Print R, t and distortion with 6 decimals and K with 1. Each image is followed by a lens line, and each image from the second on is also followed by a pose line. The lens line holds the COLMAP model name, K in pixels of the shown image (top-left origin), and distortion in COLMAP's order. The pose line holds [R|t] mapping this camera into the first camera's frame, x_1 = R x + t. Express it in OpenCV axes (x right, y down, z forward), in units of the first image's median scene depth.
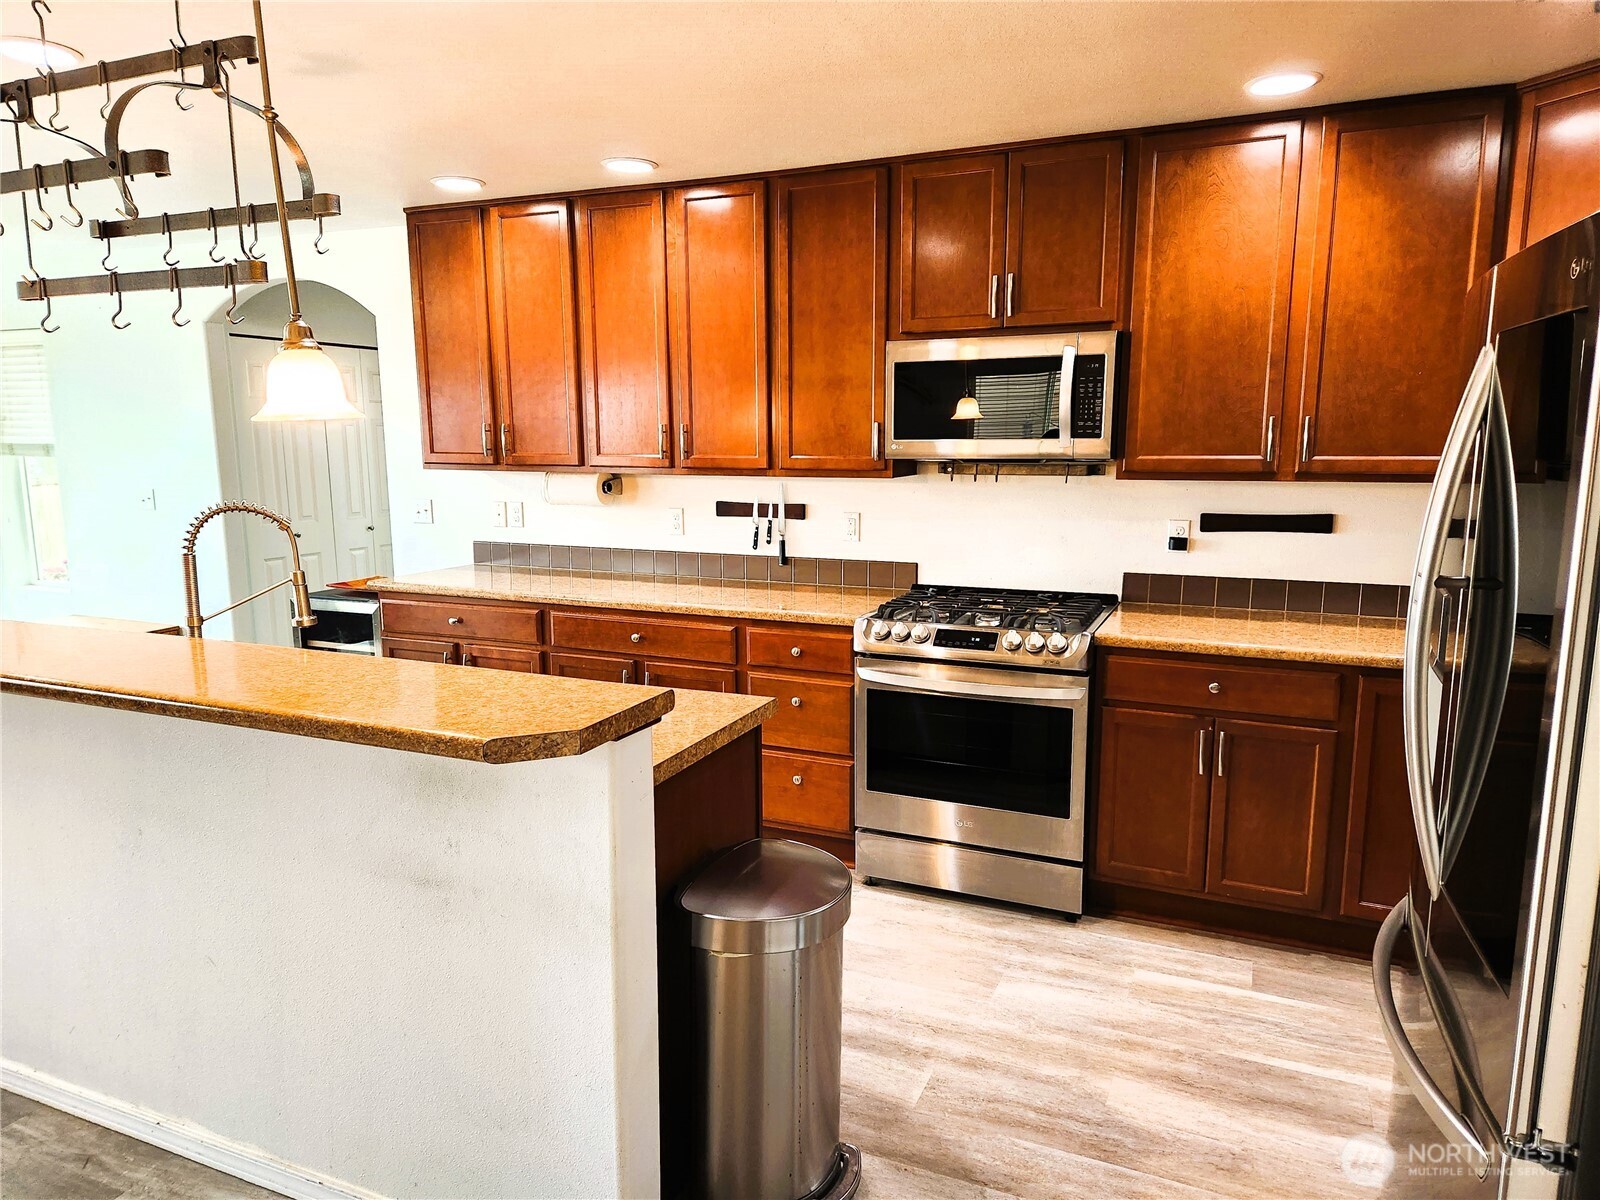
lens RADIAL K [[1080.2, 0, 801.3], [0, 1080.2, 627.2], [0, 0, 1]] dist [0.080873, -0.000942]
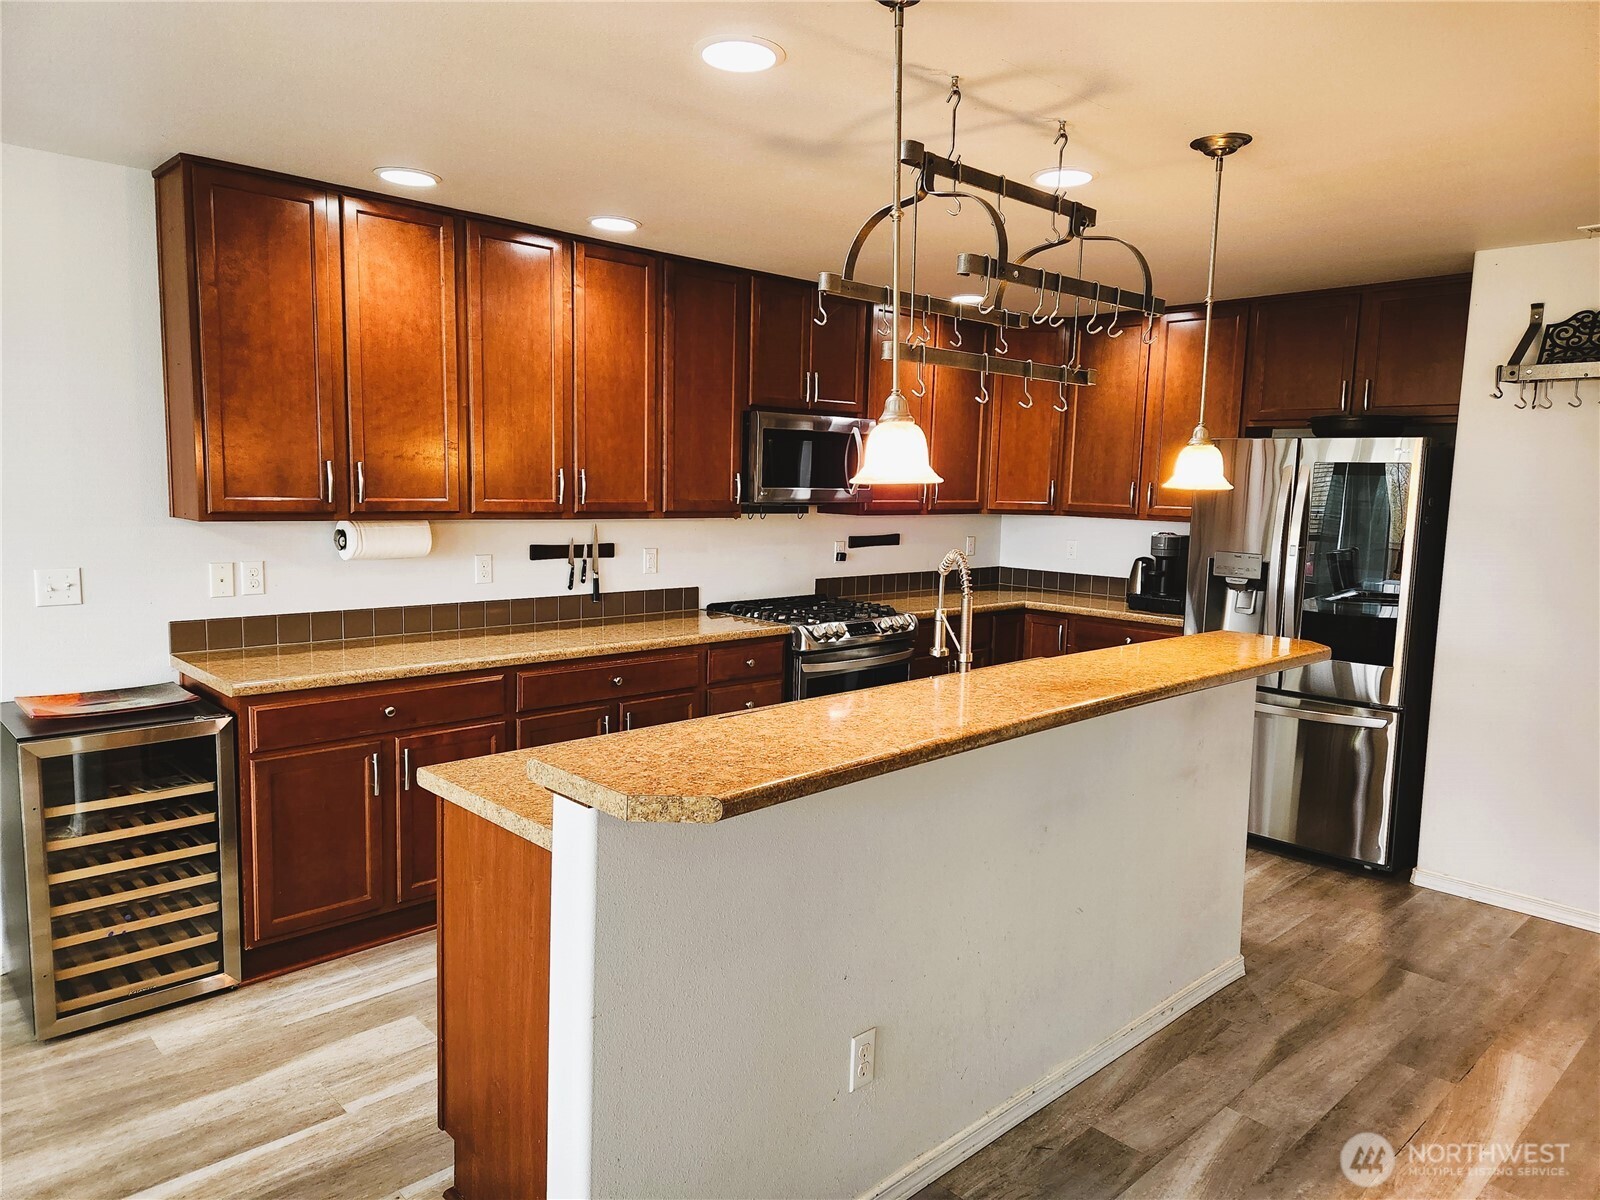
lens RADIAL K [[1080.2, 0, 801.0], [0, 1080.2, 601.2], [0, 0, 1]] dist [0.080873, -0.000942]
pose [[0.373719, -0.091819, 0.922986, -0.920047], [0.143982, 0.988769, 0.040065, -0.071724], [-0.916299, 0.117920, 0.382742, 0.413005]]
